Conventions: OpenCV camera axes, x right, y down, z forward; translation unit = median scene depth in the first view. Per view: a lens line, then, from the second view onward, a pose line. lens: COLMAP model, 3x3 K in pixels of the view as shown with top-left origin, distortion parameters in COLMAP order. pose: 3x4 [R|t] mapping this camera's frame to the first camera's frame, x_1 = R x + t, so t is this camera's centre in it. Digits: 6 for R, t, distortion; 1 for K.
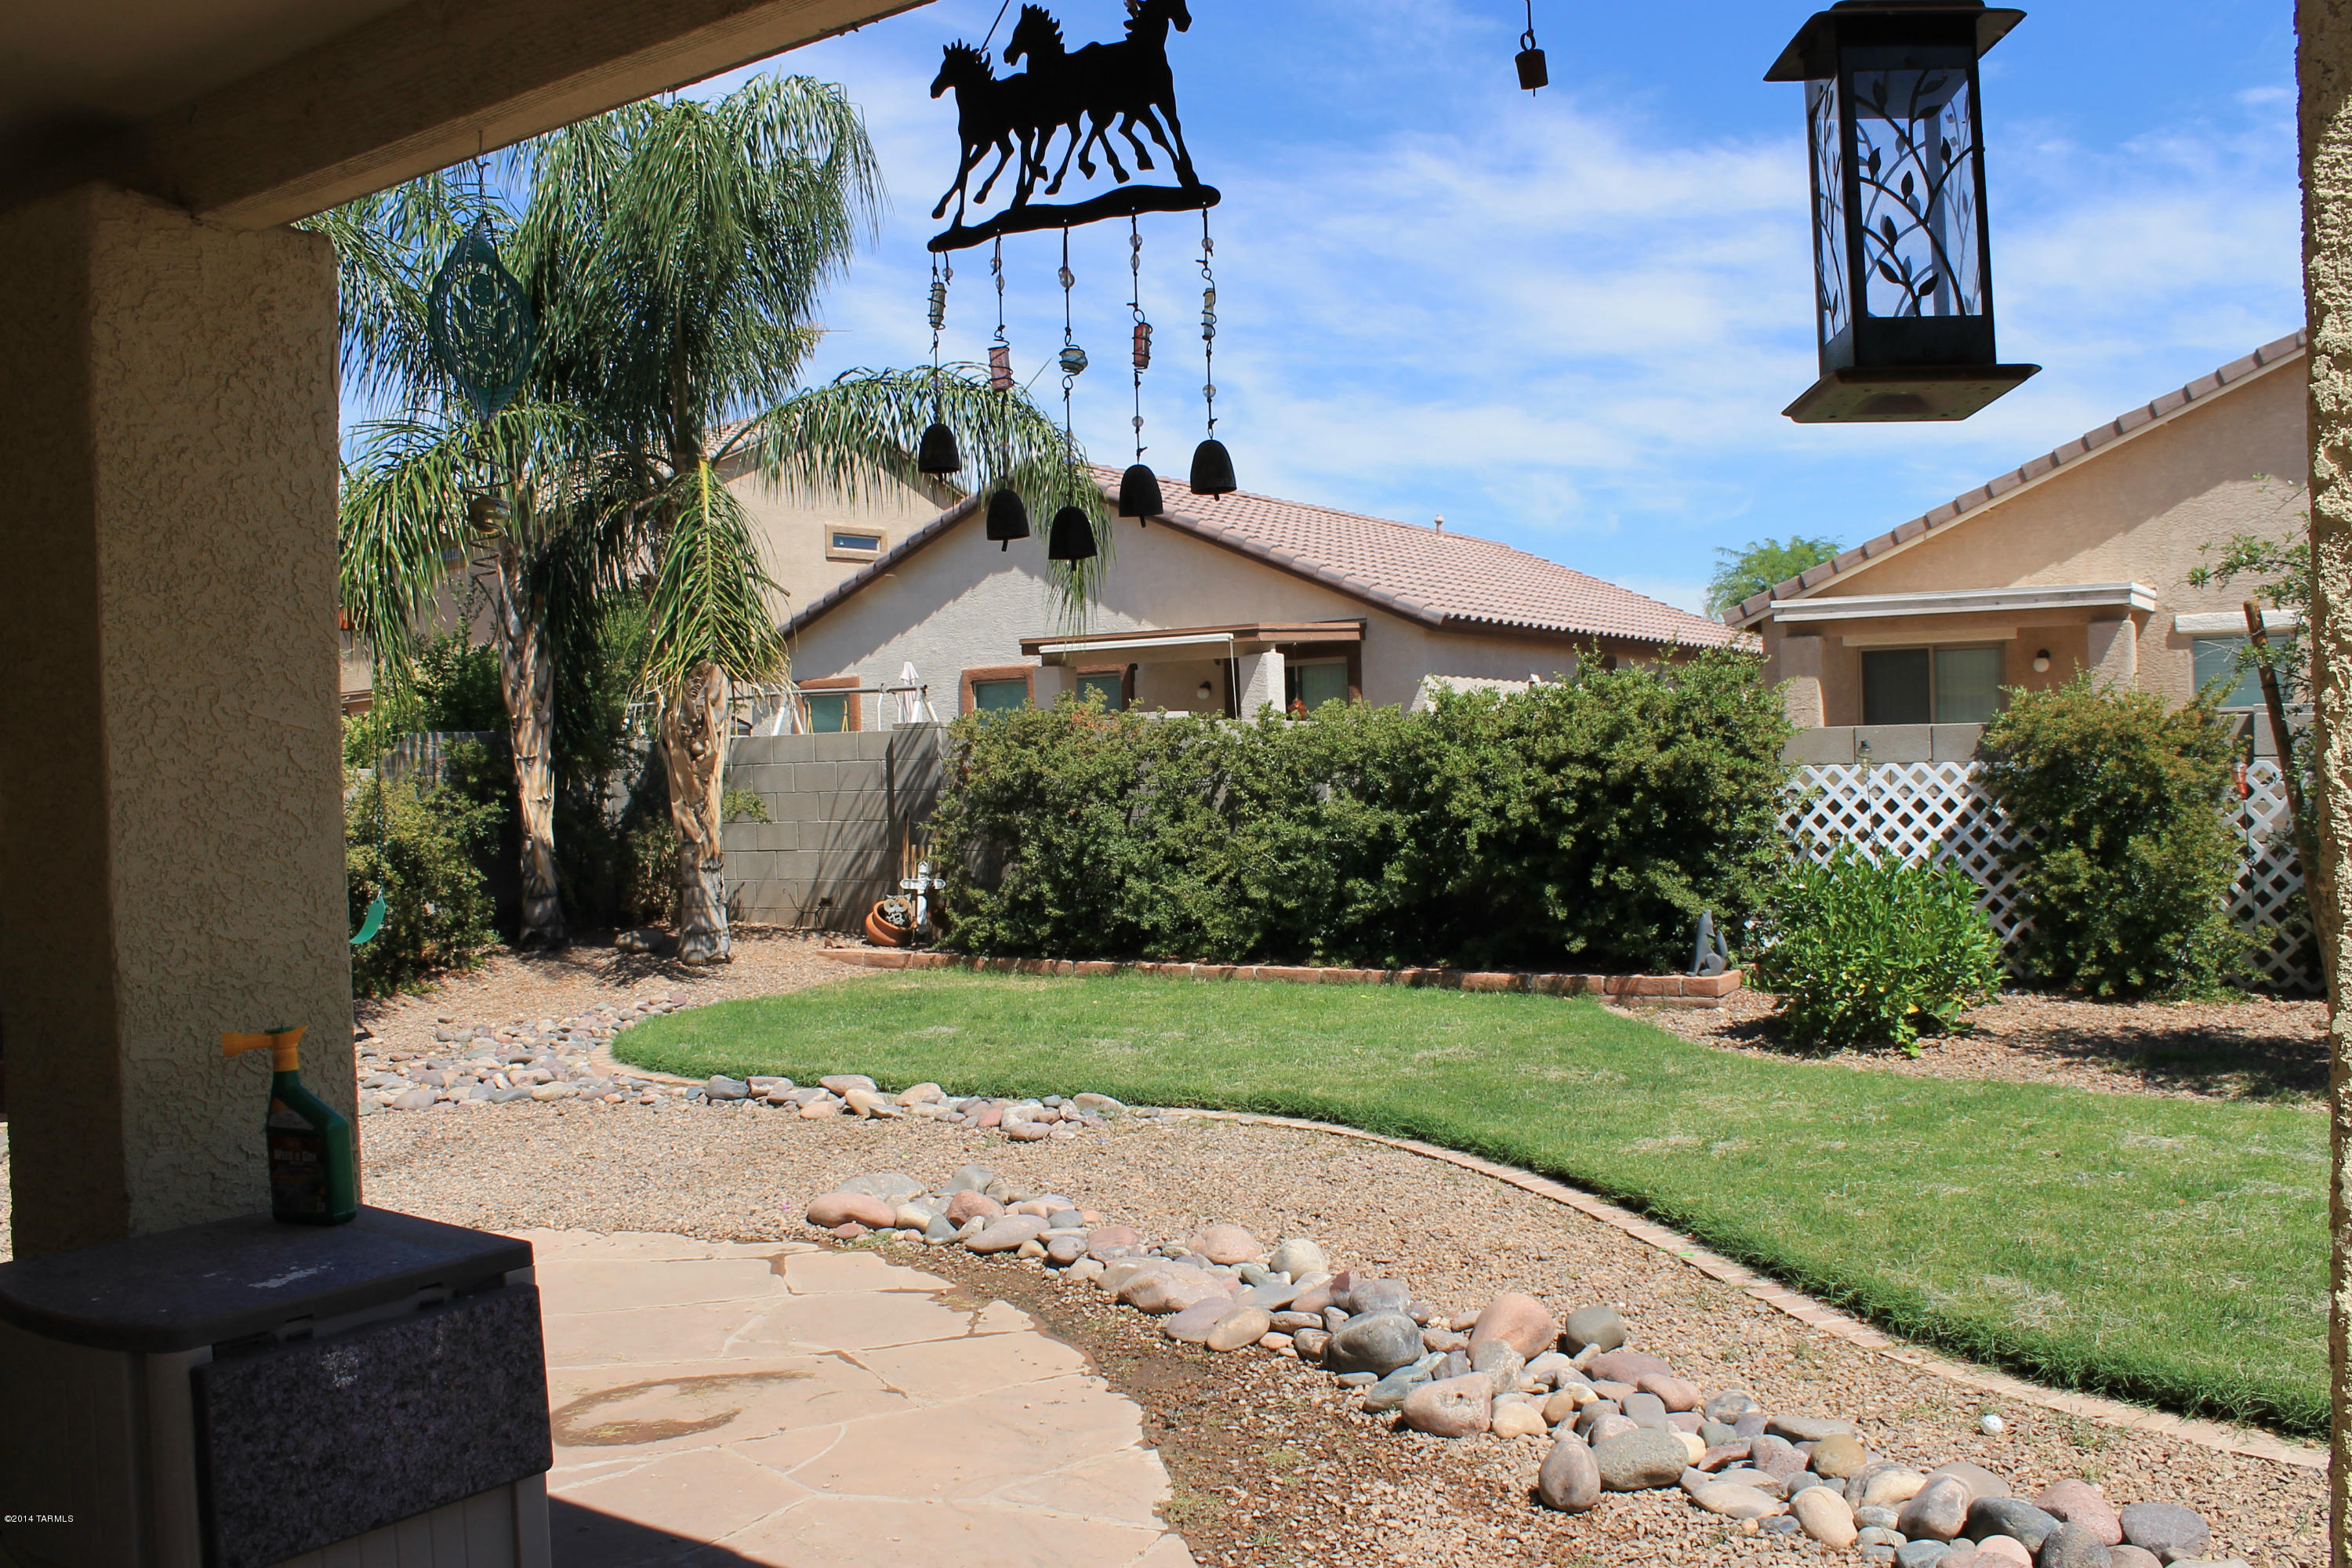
lens RADIAL K [[1957.4, 0, 1216.2], [0, 1957.4, 800.8], [0, 0, 1]] dist [-0.169966, 0.150425]
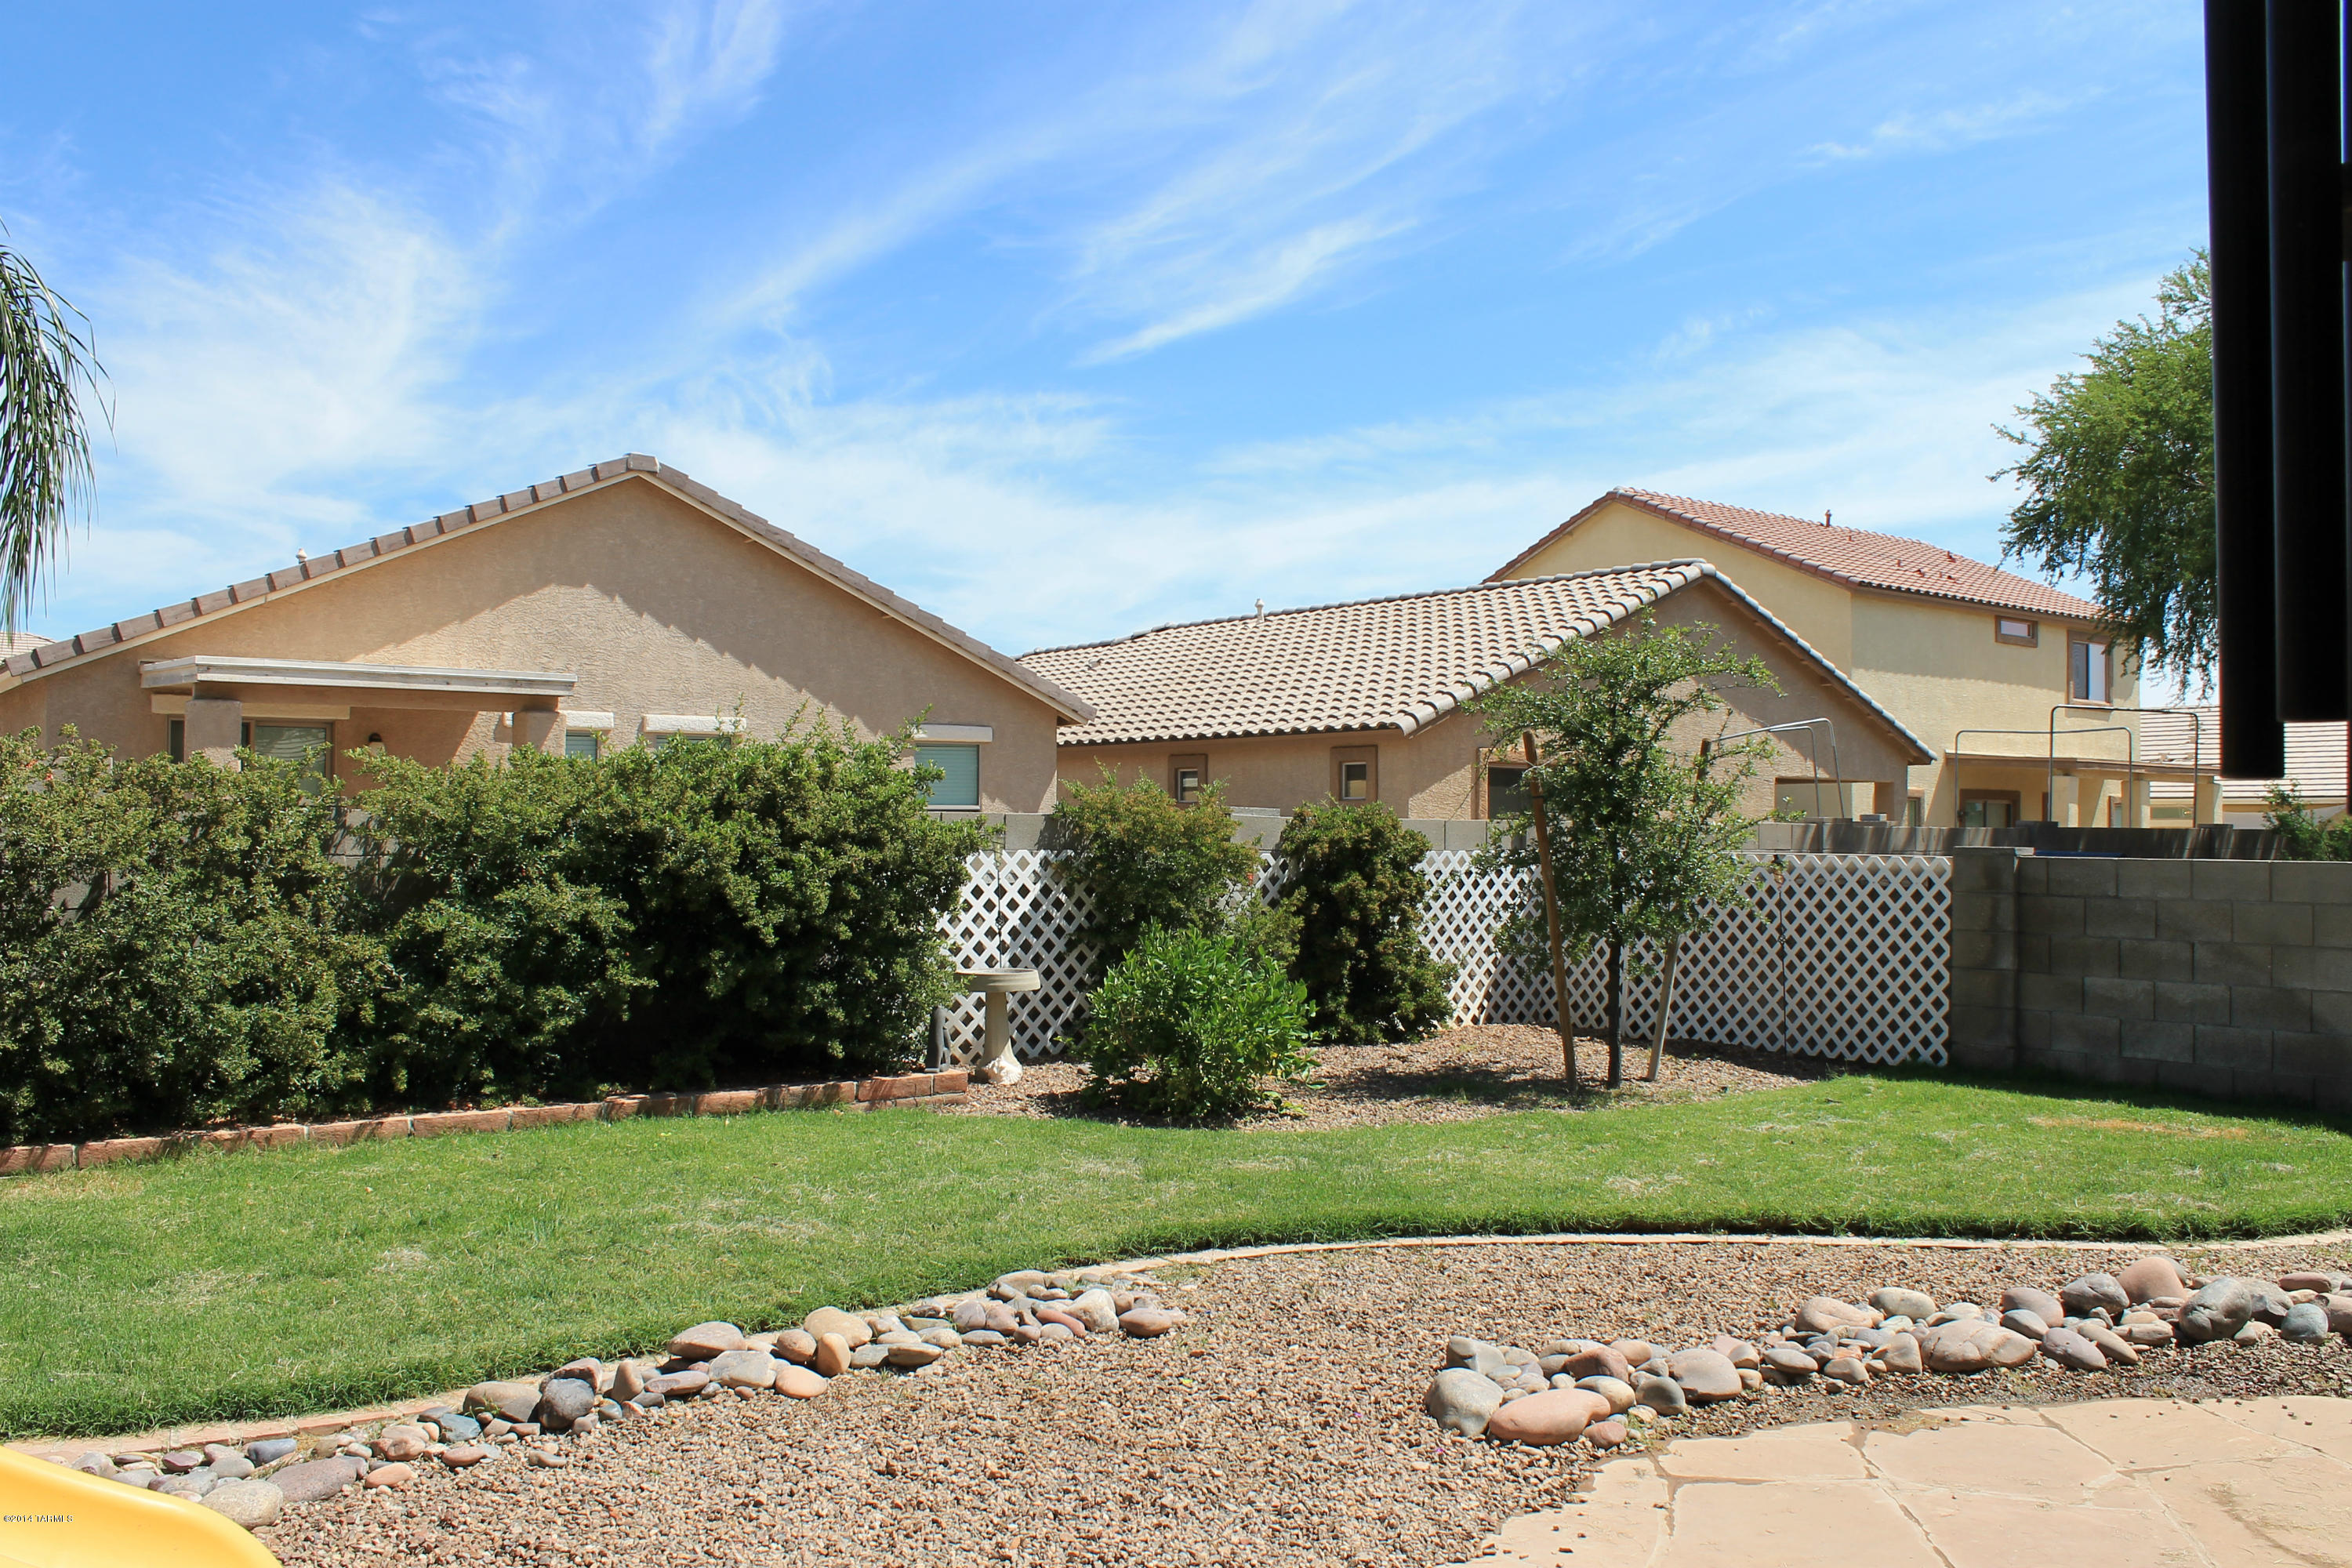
lens RADIAL K [[1957.4, 0, 1216.2], [0, 1957.4, 800.8], [0, 0, 1]] dist [-0.169966, 0.150425]
pose [[0.355765, 0.043491, 0.933563, -0.571743], [0.006156, 0.998786, -0.048876, 0.005765], [-0.934555, 0.023136, 0.355066, 0.518283]]
